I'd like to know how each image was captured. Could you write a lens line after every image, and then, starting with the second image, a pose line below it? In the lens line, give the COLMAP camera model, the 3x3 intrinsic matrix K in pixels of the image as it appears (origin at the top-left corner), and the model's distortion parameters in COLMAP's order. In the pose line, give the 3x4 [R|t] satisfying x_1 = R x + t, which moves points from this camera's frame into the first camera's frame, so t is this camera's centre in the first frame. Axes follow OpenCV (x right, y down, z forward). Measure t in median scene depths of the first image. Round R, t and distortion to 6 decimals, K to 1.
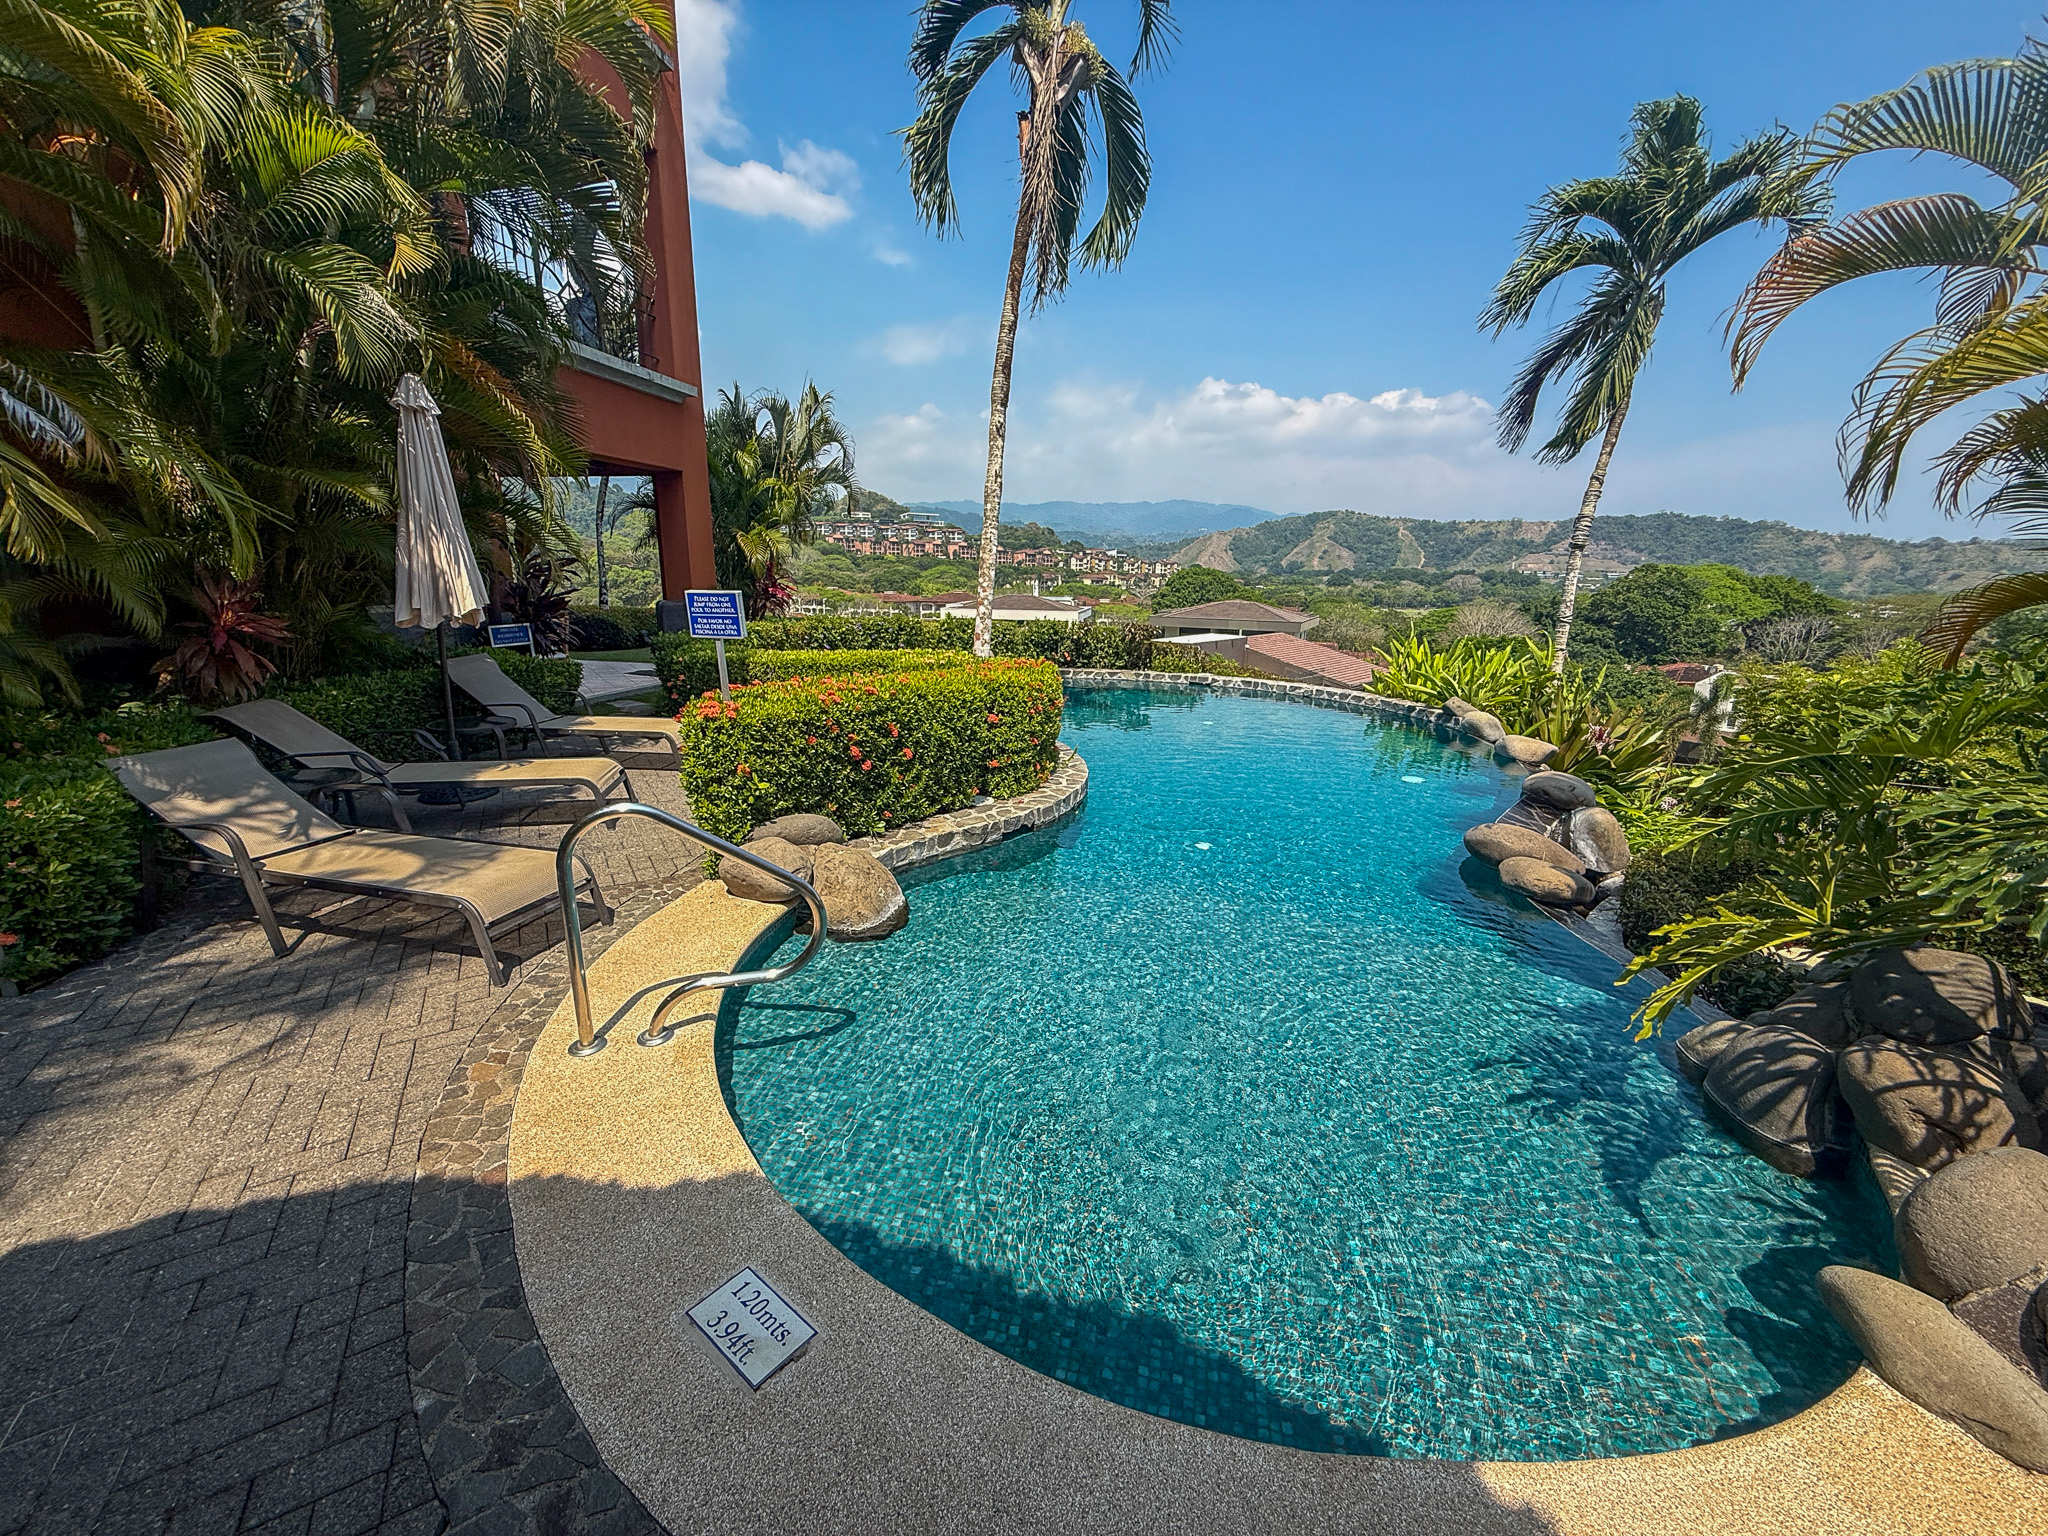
lens RADIAL K [[817.2, 0, 1020.3], [0, 817.2, 765.0], [0, 0, 1]] dist [0.000739, -0.000037]
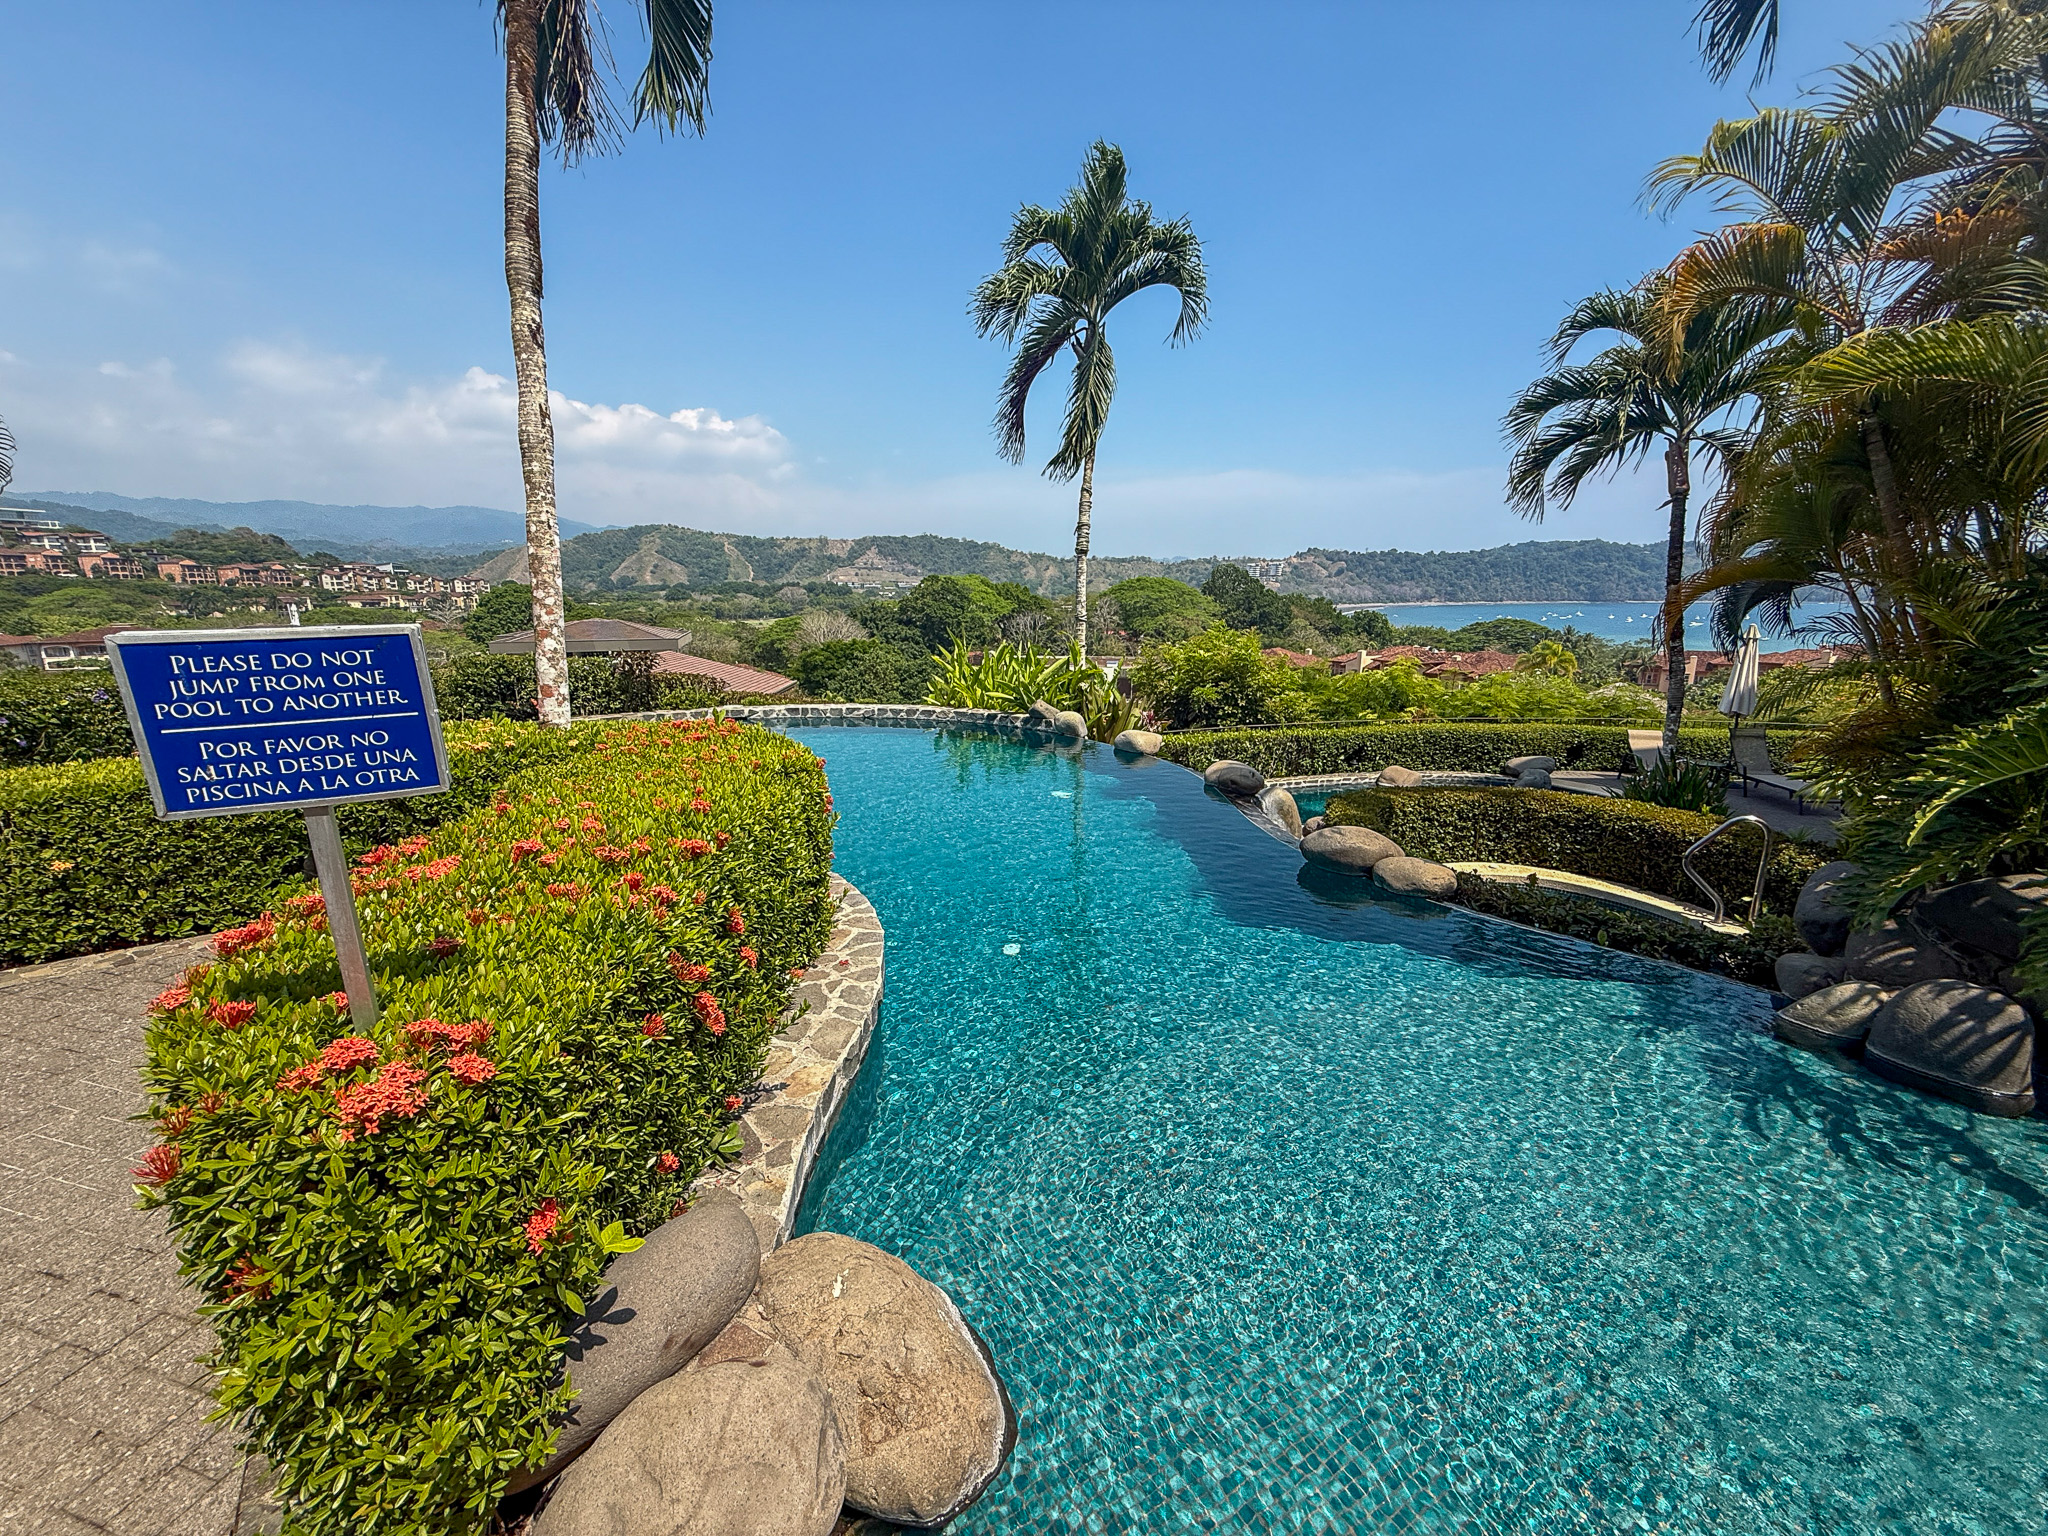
lens RADIAL K [[812.5, 0, 1023.0], [0, 812.5, 765.6], [0, 0, 1]] dist [0.000678, -0.000265]
pose [[0.723817, -0.167053, 0.669464, -0.149689], [0.176679, 0.982775, 0.054211, -0.056635], [-0.666988, 0.079041, 0.740864, 0.259141]]
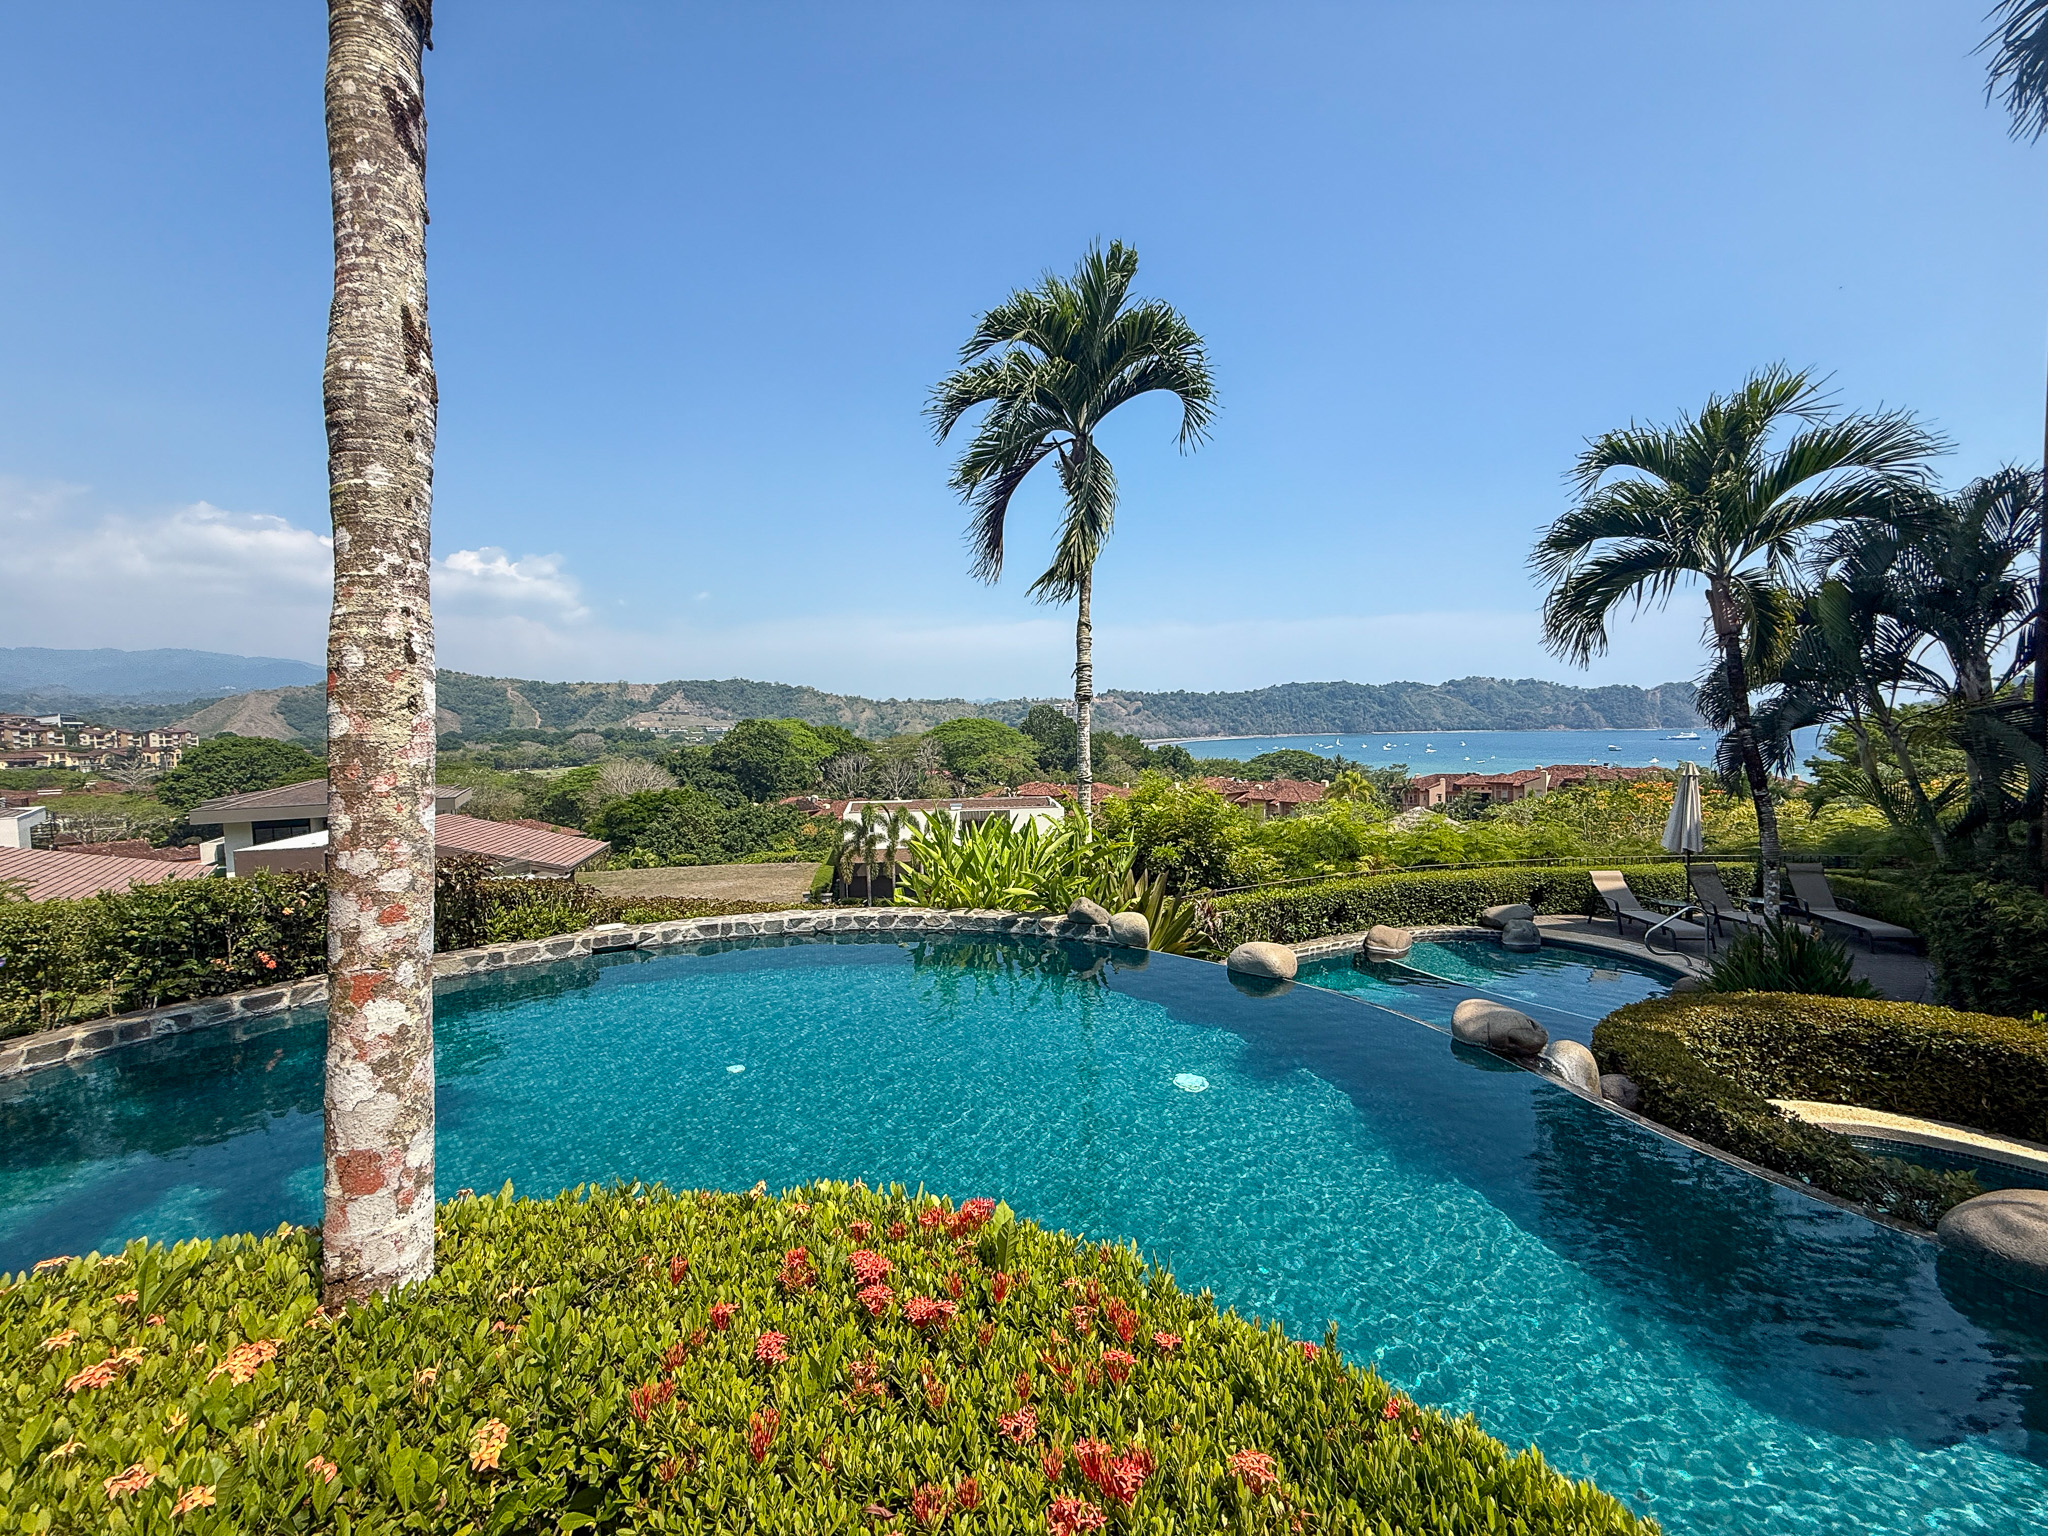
lens RADIAL K [[811.8, 0, 1020.5], [0, 811.8, 769.3], [0, 0, 1]] dist [0.001063, 0.000034]
pose [[0.554738, -0.072789, 0.828835, -0.083363], [0.223239, 0.972661, -0.063994, -0.147463], [-0.801518, 0.220528, 0.555821, 0.567318]]
